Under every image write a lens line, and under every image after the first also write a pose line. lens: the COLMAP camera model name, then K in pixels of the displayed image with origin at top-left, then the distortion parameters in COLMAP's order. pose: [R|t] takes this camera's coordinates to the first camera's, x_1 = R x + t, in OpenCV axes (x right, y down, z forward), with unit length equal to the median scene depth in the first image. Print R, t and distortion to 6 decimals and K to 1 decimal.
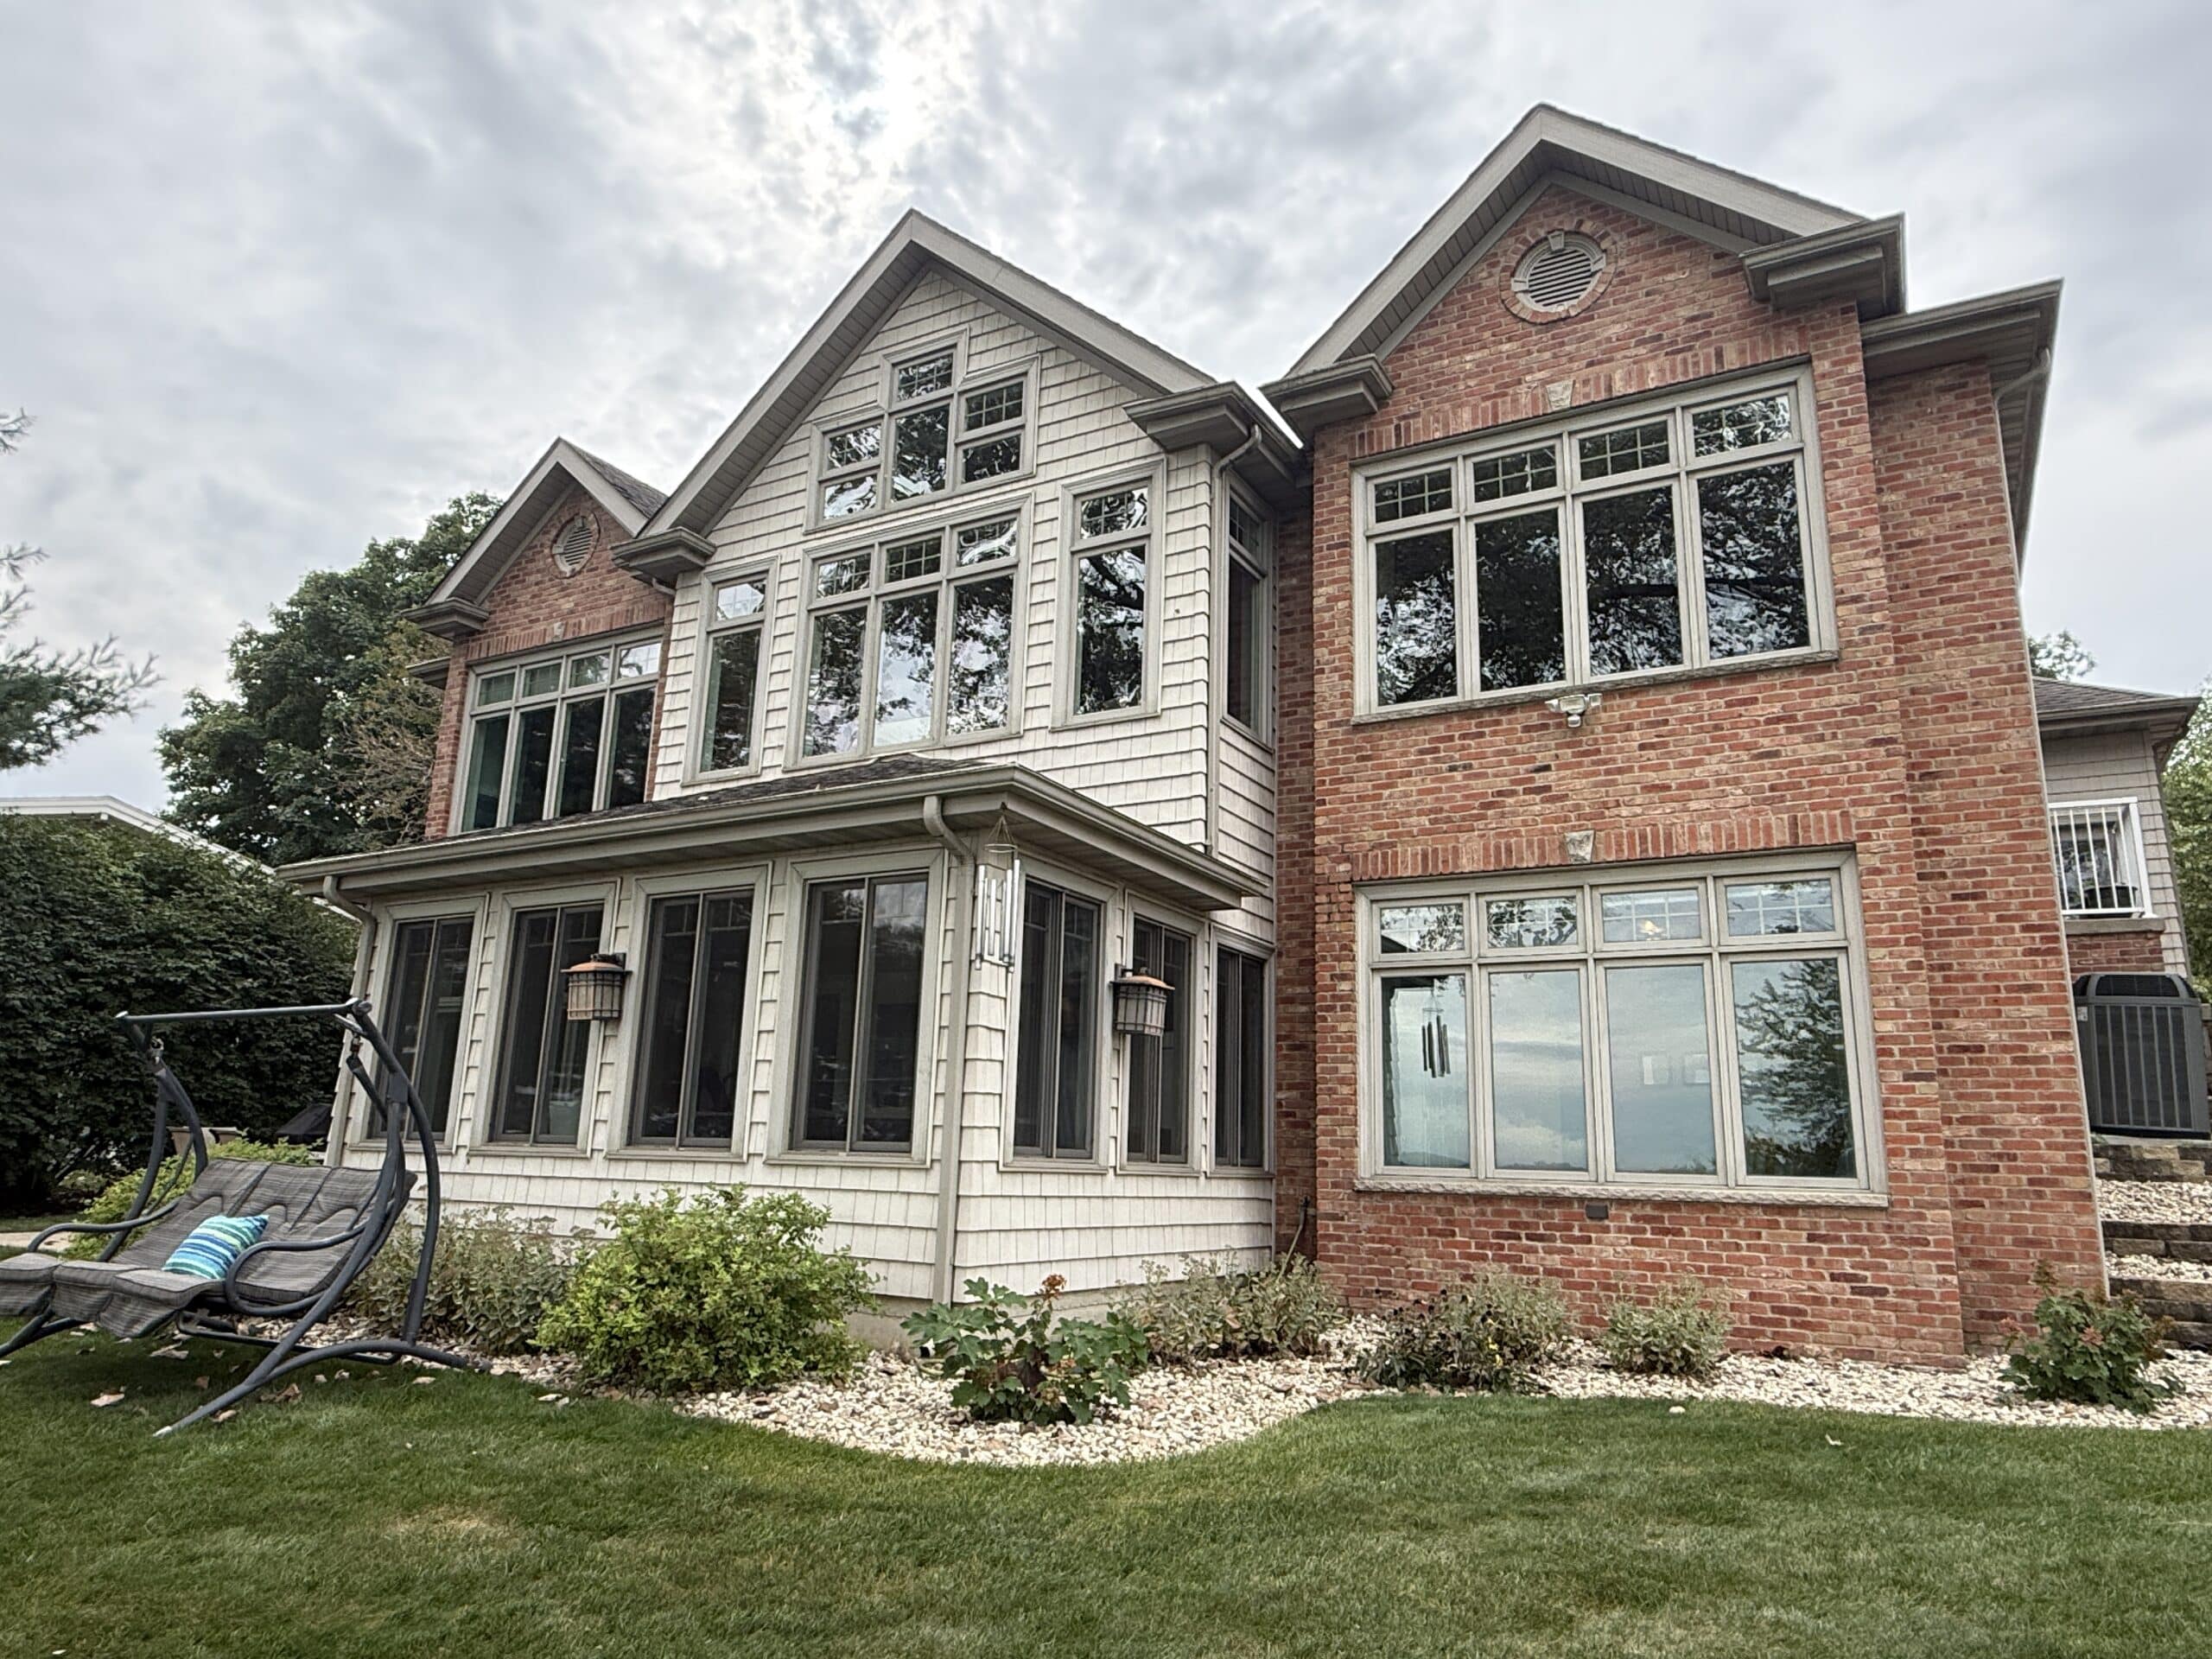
lens RADIAL K [[1449.1, 0, 1097.7], [0, 1449.1, 824.3], [0, 0, 1]] dist [-0.010787, -0.000080]
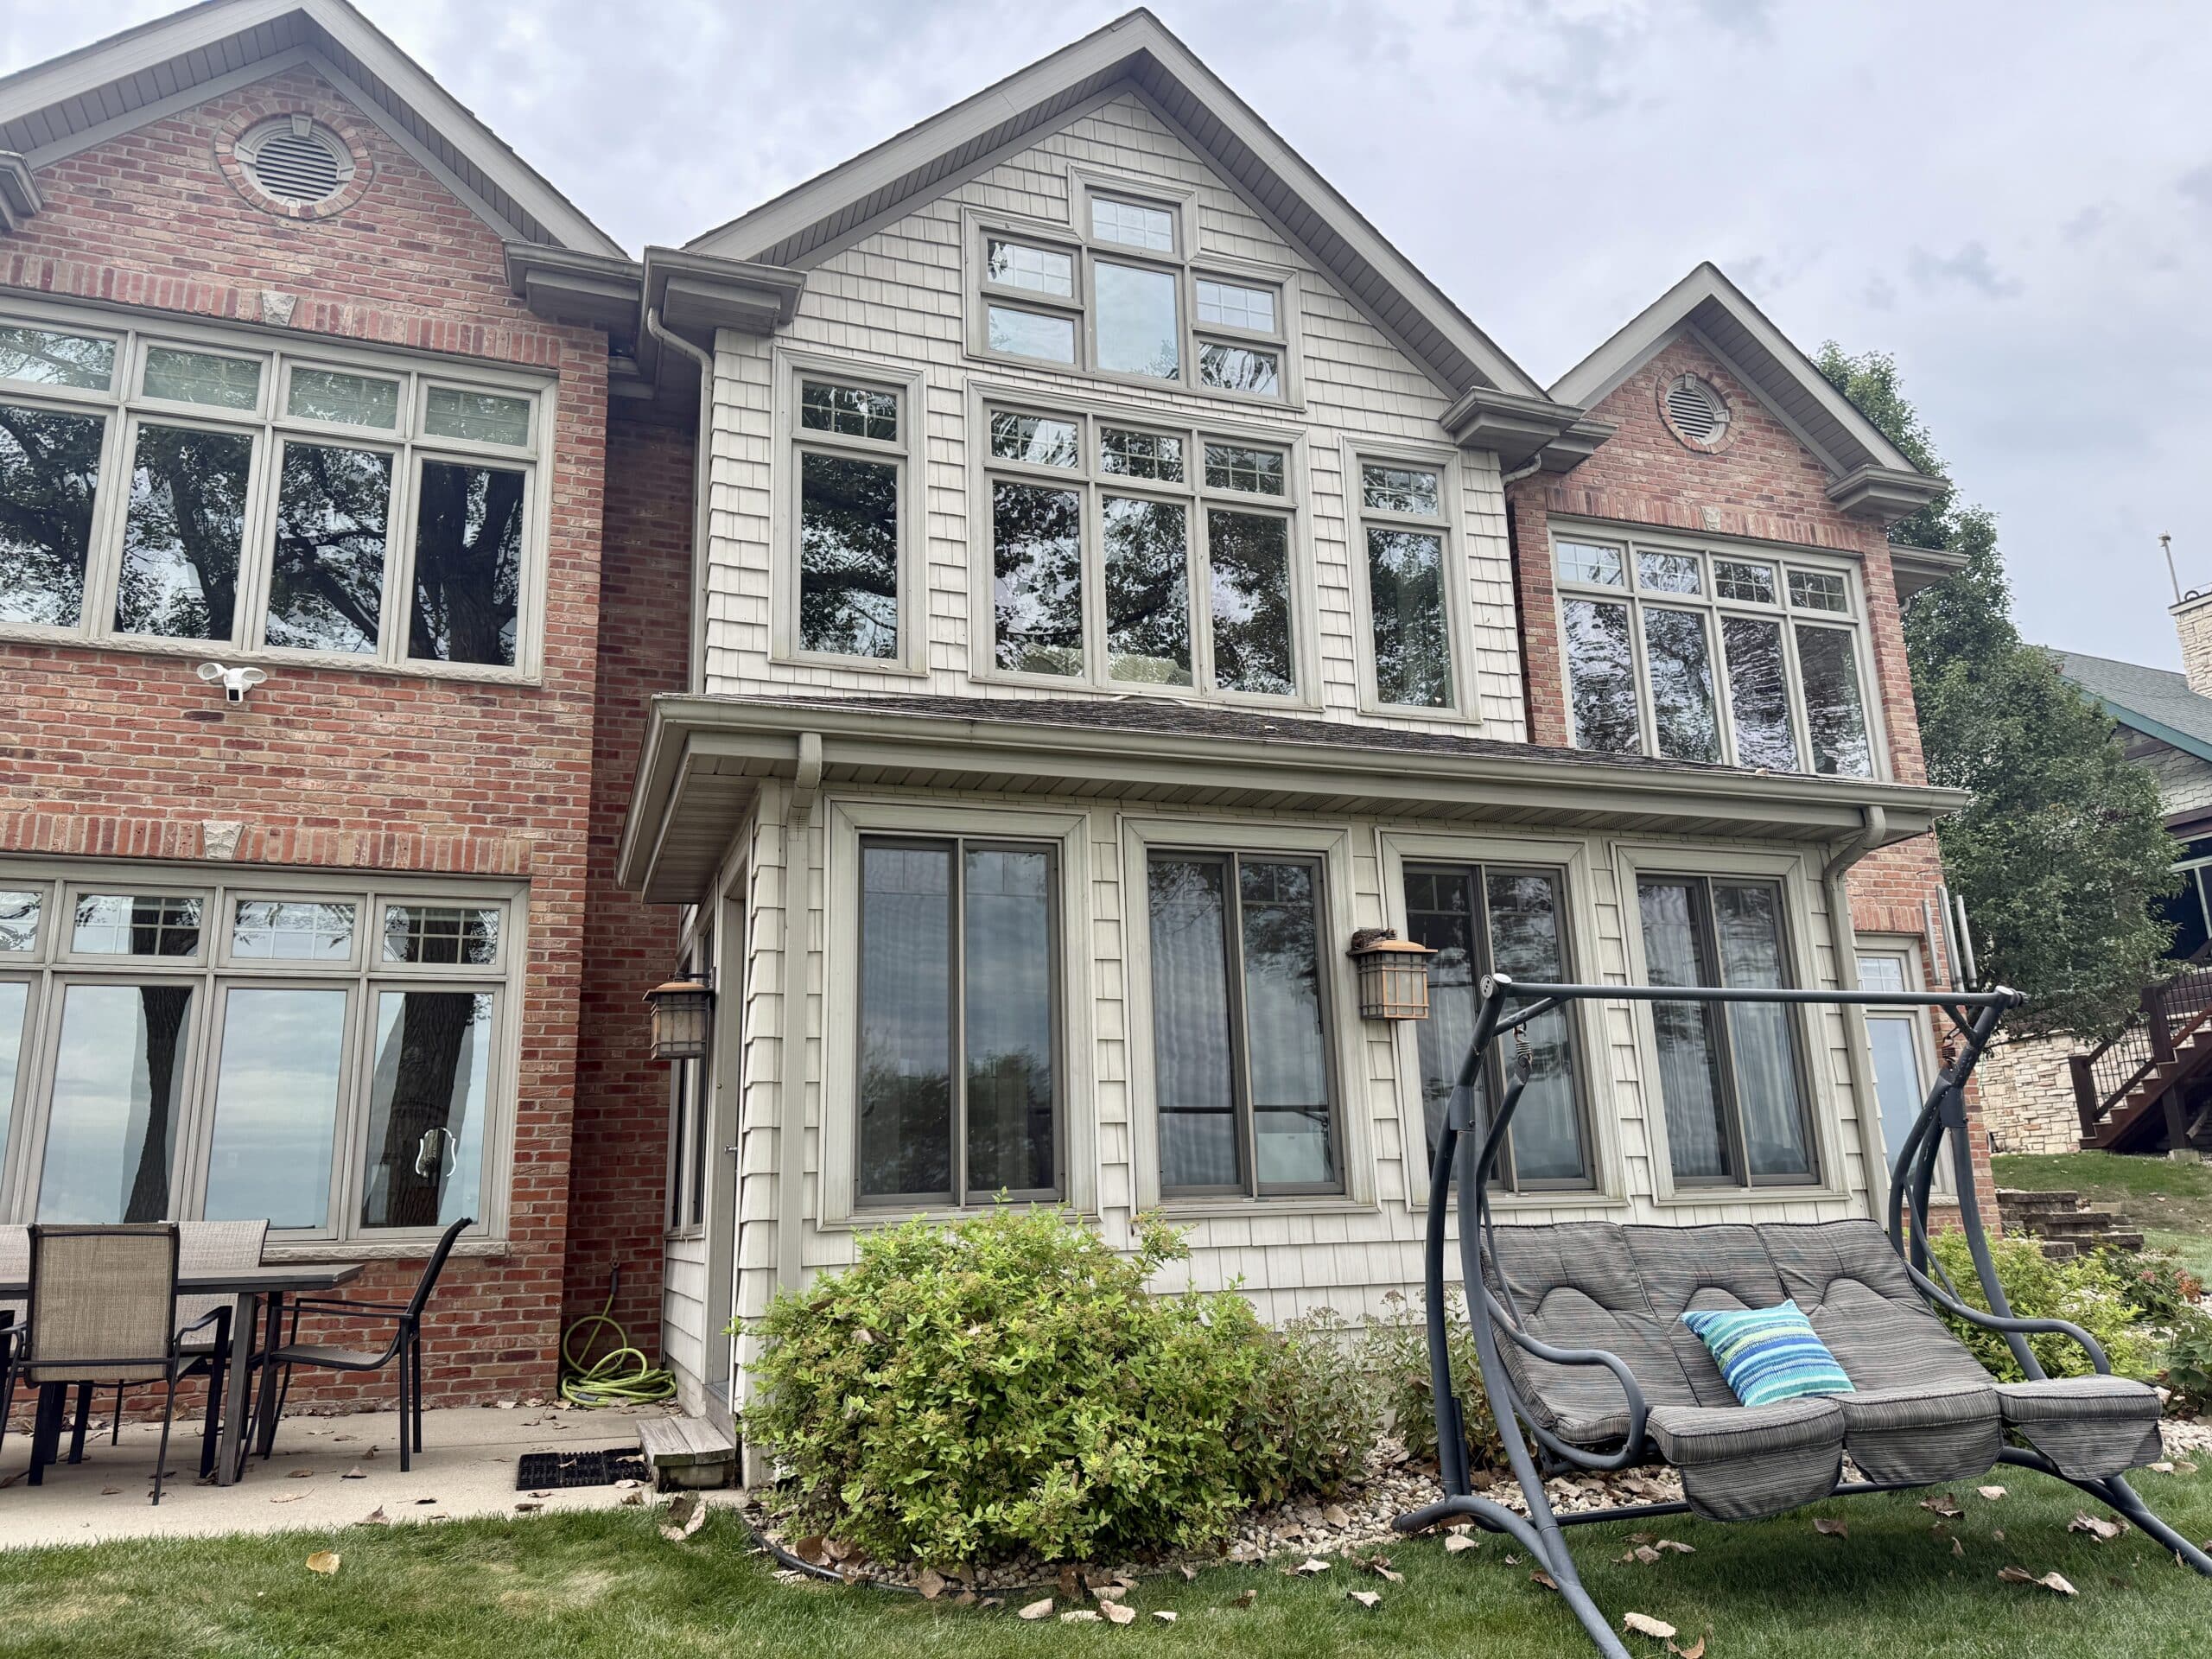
lens RADIAL K [[1564.7, 0, 1105.6], [0, 1564.7, 837.4], [0, 0, 1]] dist [0.076907, -0.104070]
pose [[0.639912, 0.133411, 0.756778, -0.934467], [-0.132185, 0.989245, -0.062620, 0.101190], [-0.756994, -0.059963, 0.650665, 0.539440]]
